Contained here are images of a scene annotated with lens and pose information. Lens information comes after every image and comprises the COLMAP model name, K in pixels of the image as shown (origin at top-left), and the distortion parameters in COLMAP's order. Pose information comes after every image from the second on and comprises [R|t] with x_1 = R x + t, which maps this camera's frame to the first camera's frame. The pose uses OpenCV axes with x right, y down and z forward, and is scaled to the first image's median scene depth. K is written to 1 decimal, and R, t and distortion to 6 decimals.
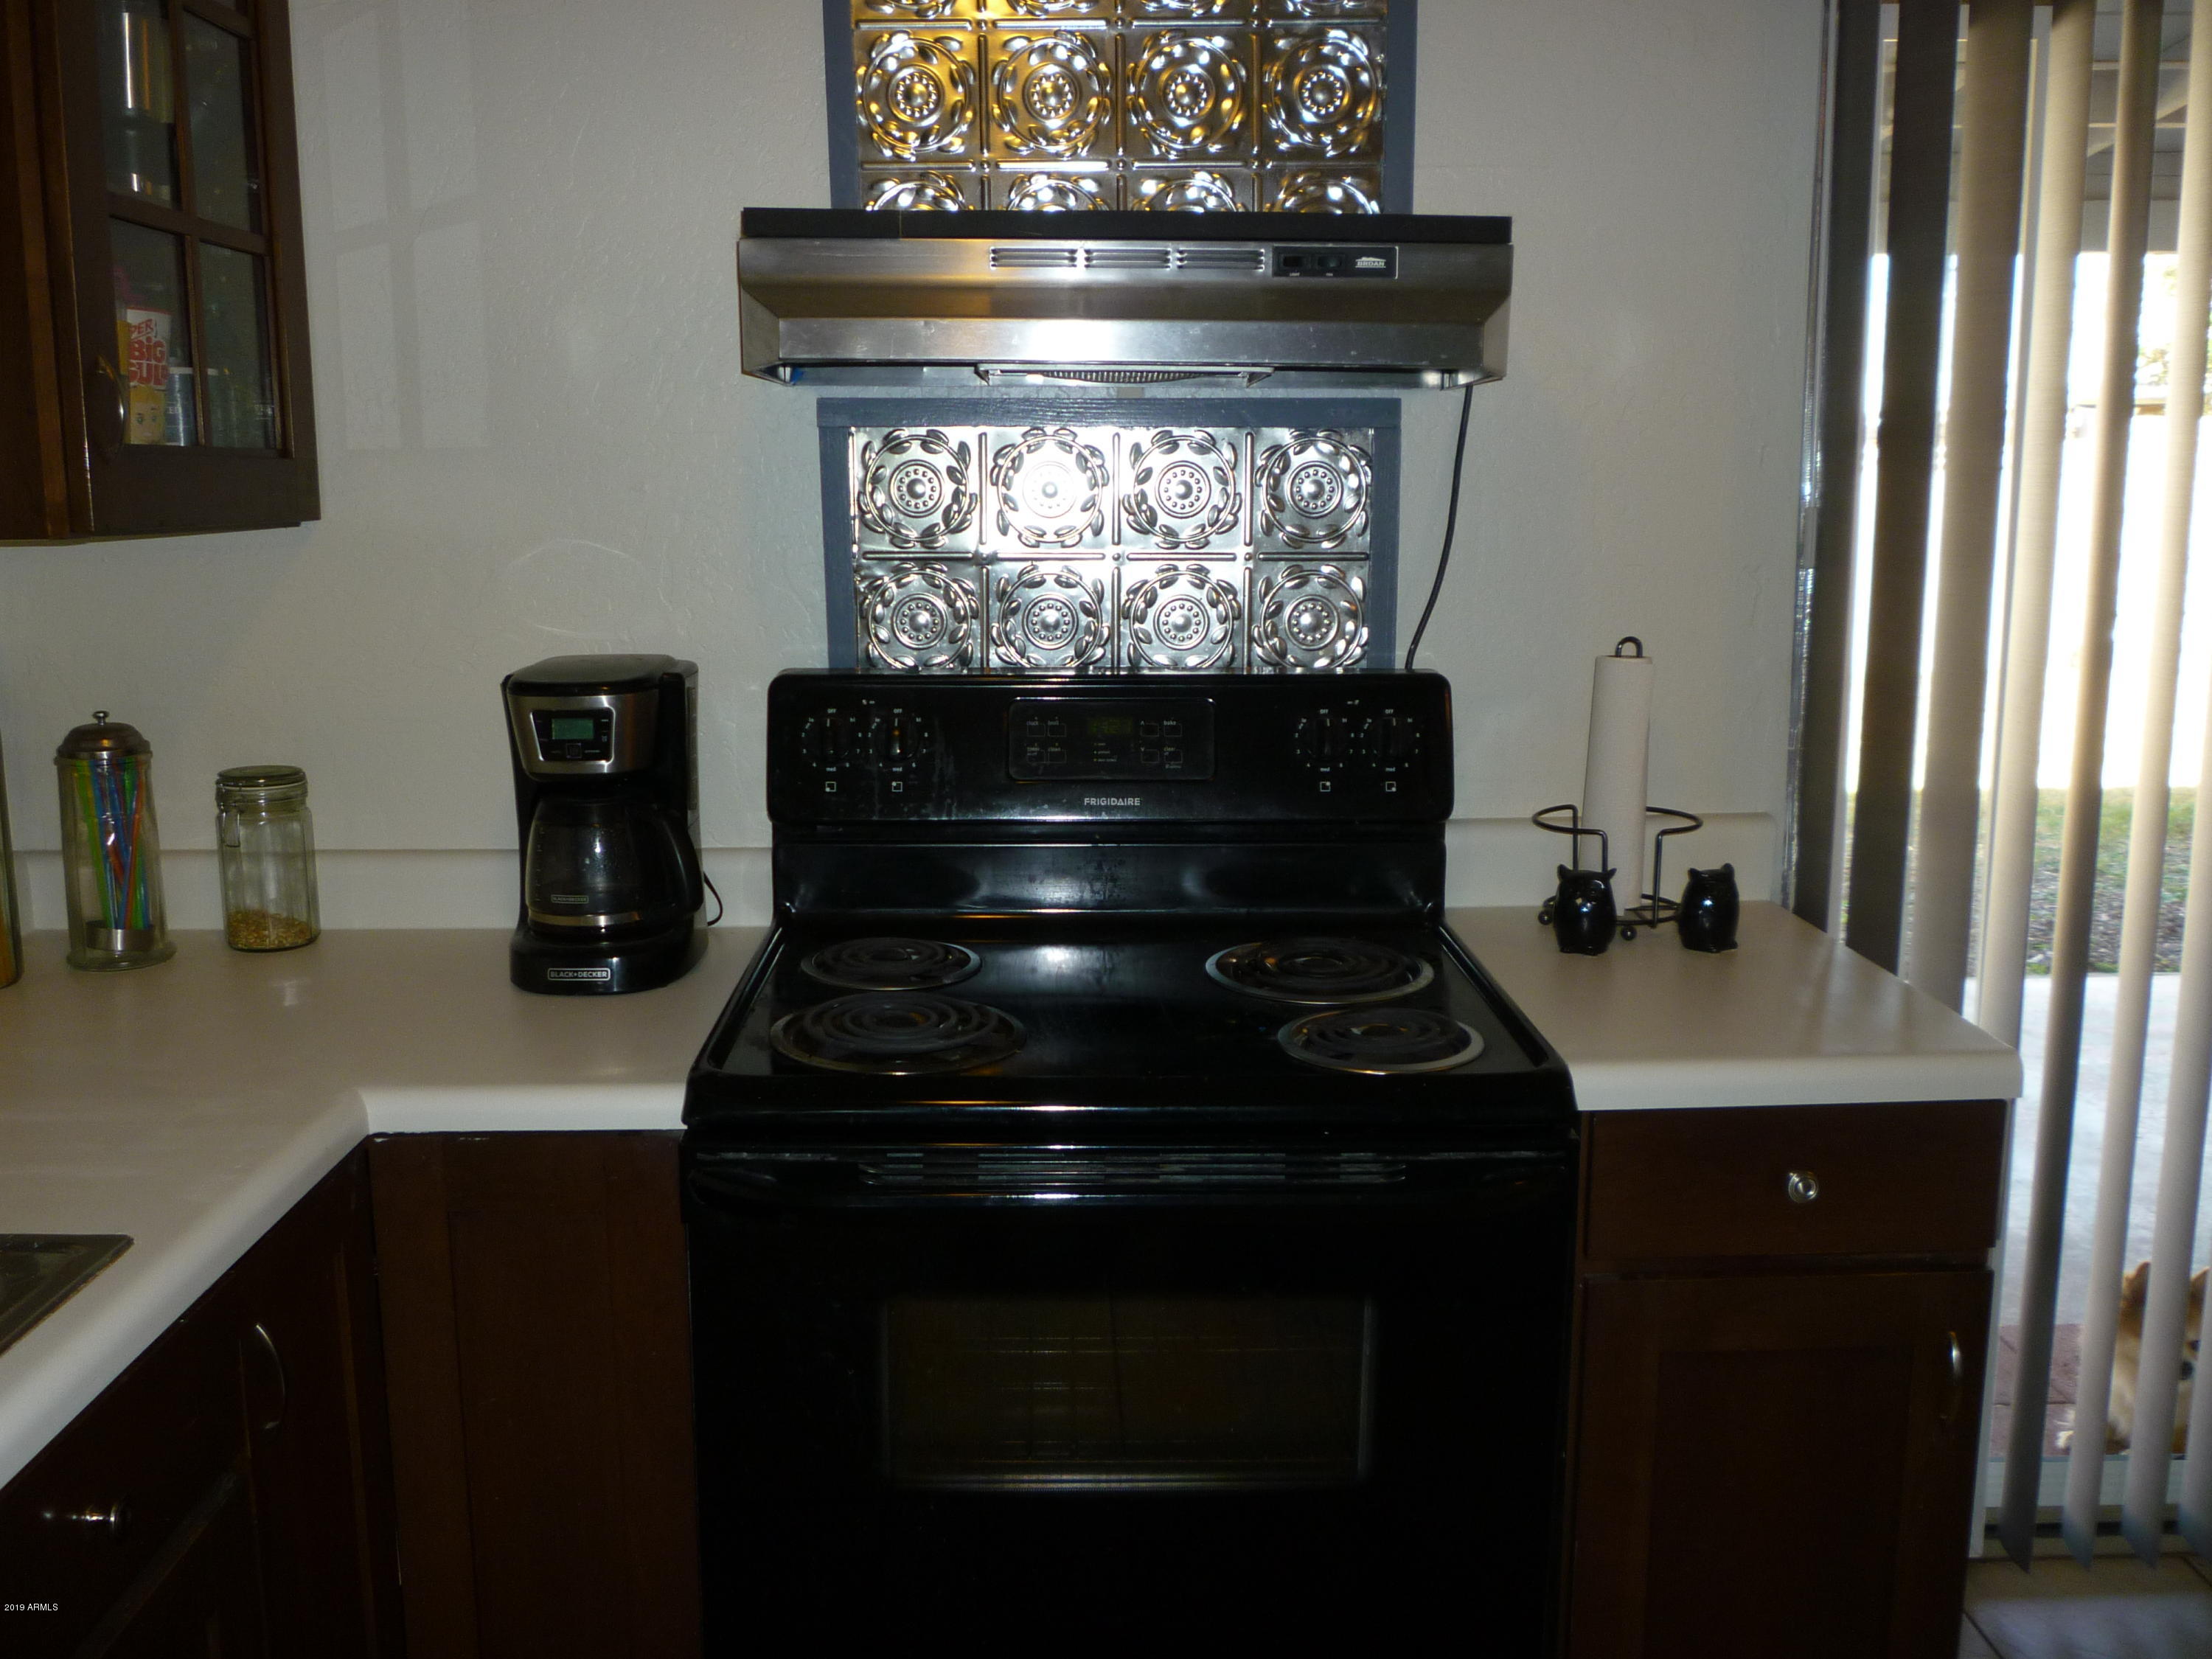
lens RADIAL K [[1890.8, 0, 1096.1], [0, 1890.8, 823.0], [0, 0, 1]] dist [-0.034864, -0.008559]
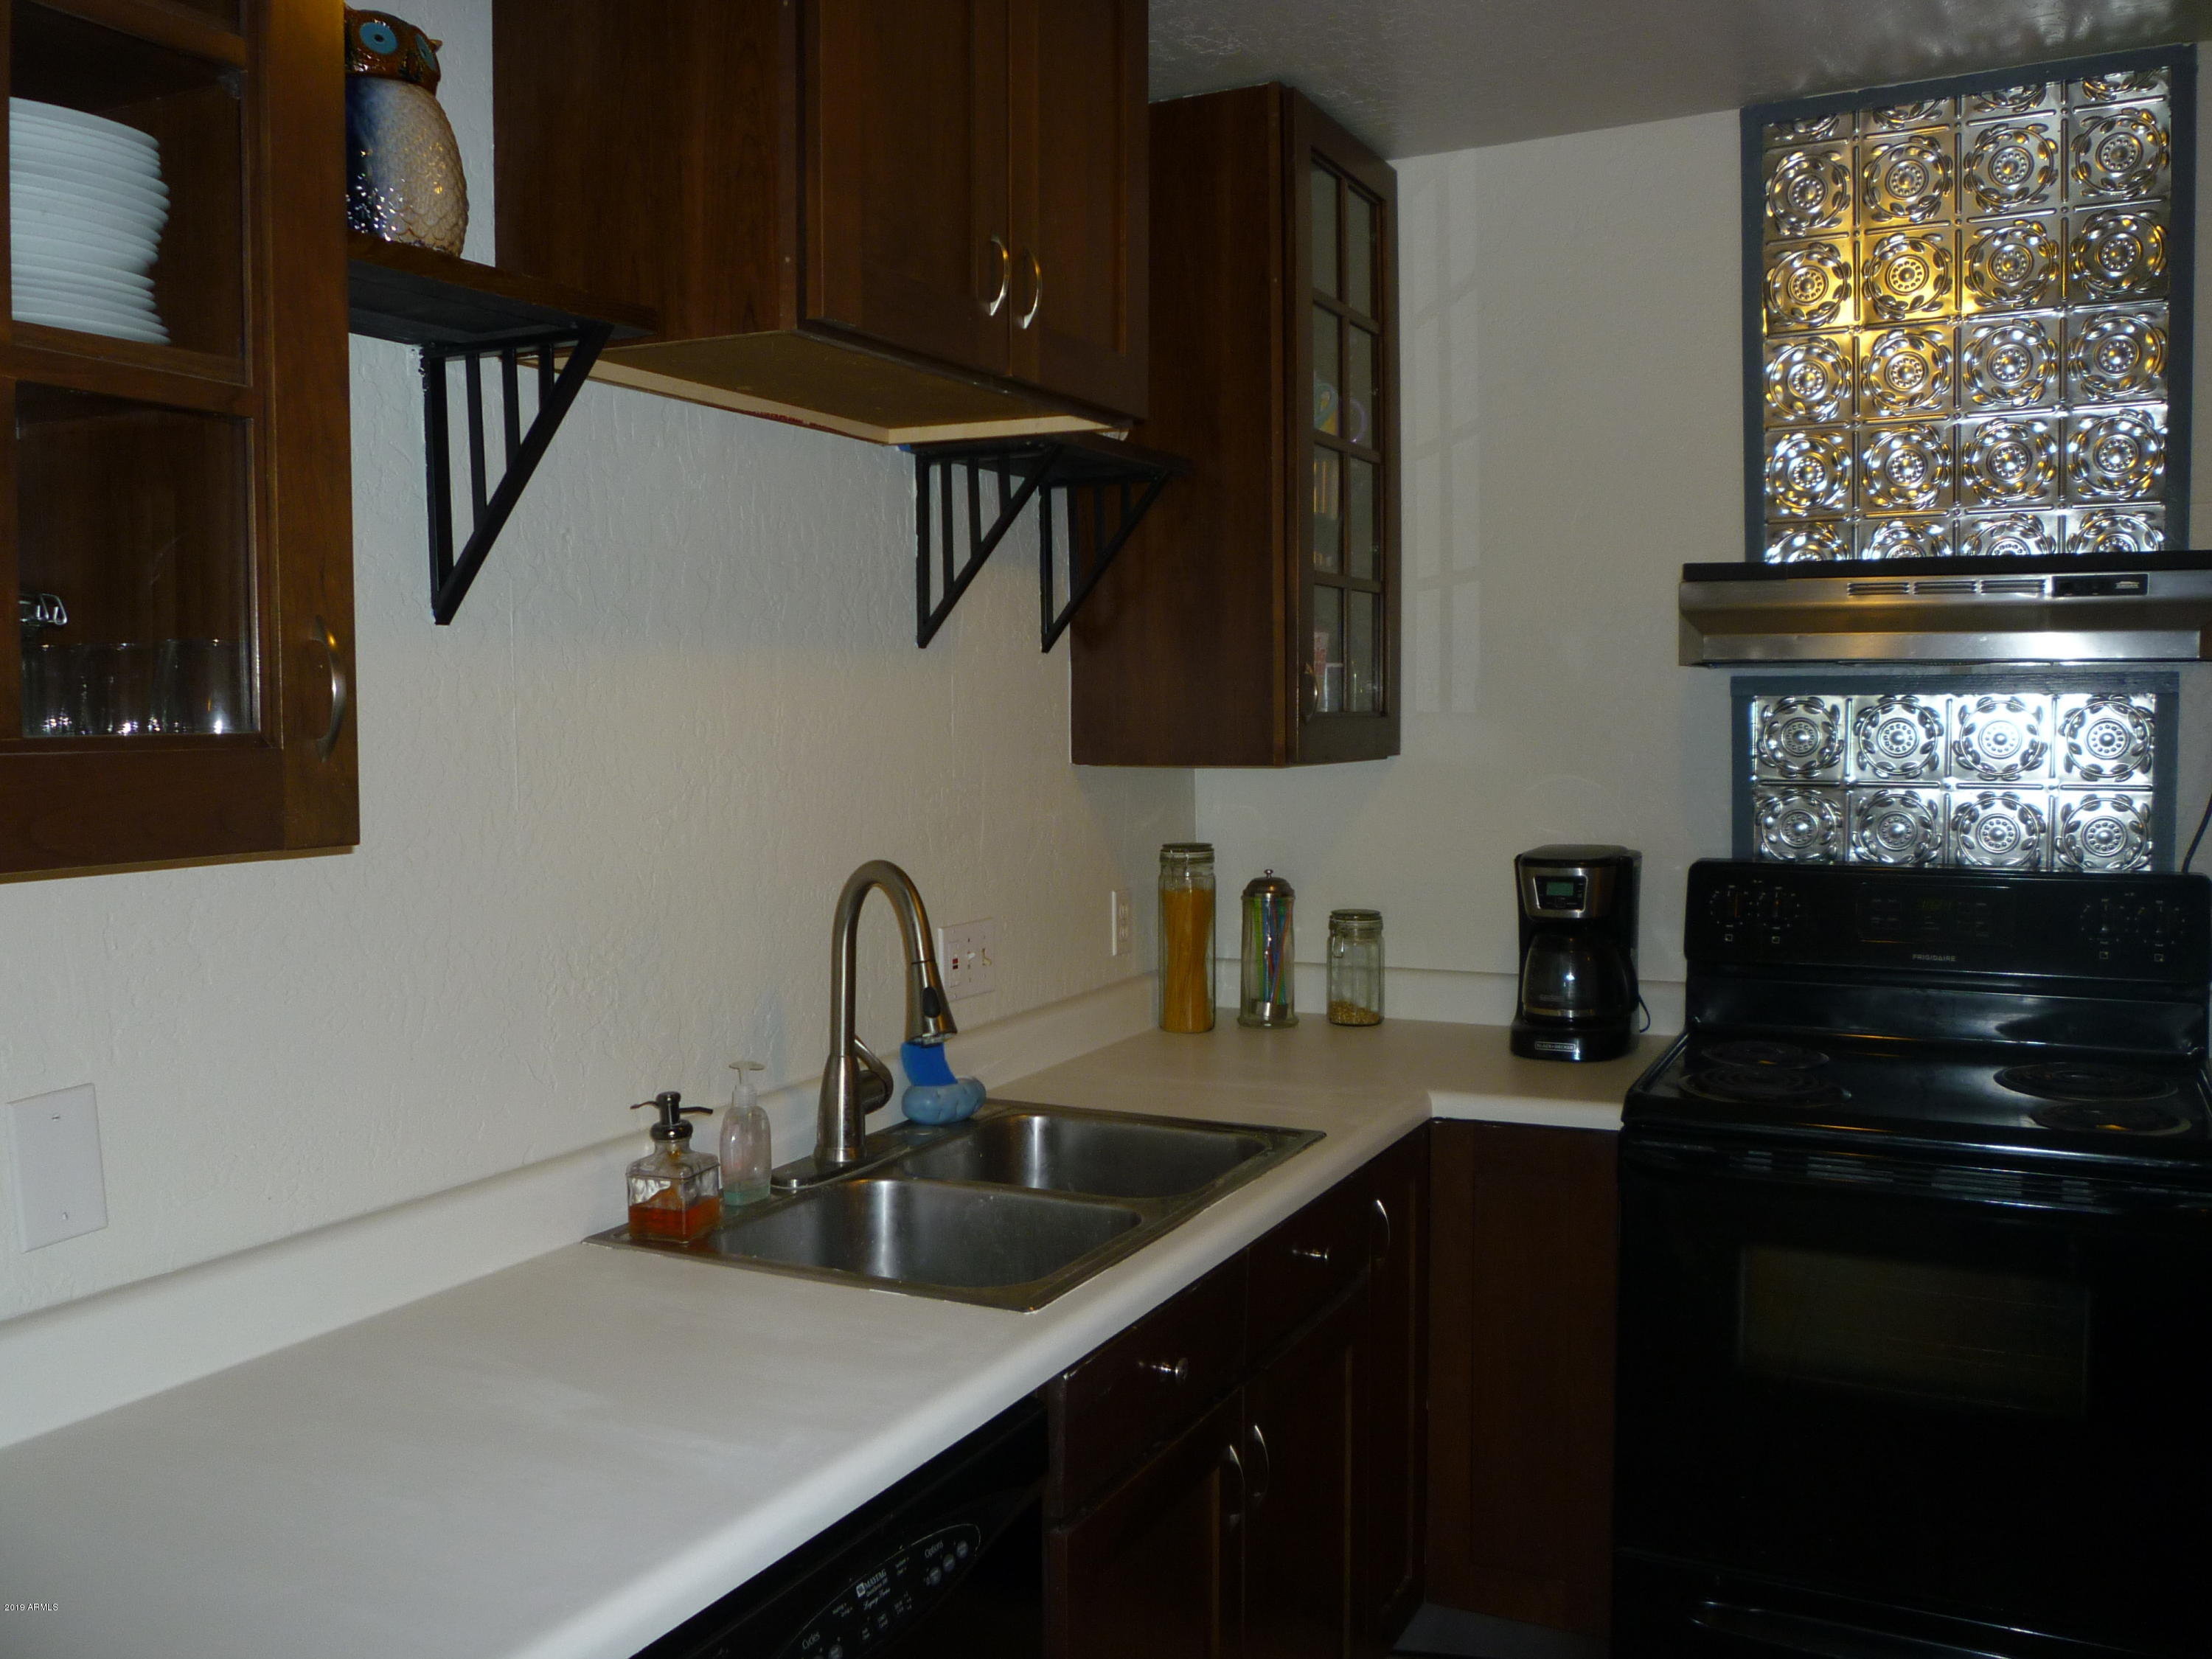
lens RADIAL K [[1890.8, 0, 1096.1], [0, 1890.8, 823.0], [0, 0, 1]] dist [-0.034864, -0.008559]
pose [[0.886345, 0.021625, -0.462521, 0.096821], [-0.077052, 0.991869, -0.101284, 0.076965], [0.456570, 0.125411, 0.880804, -0.517123]]
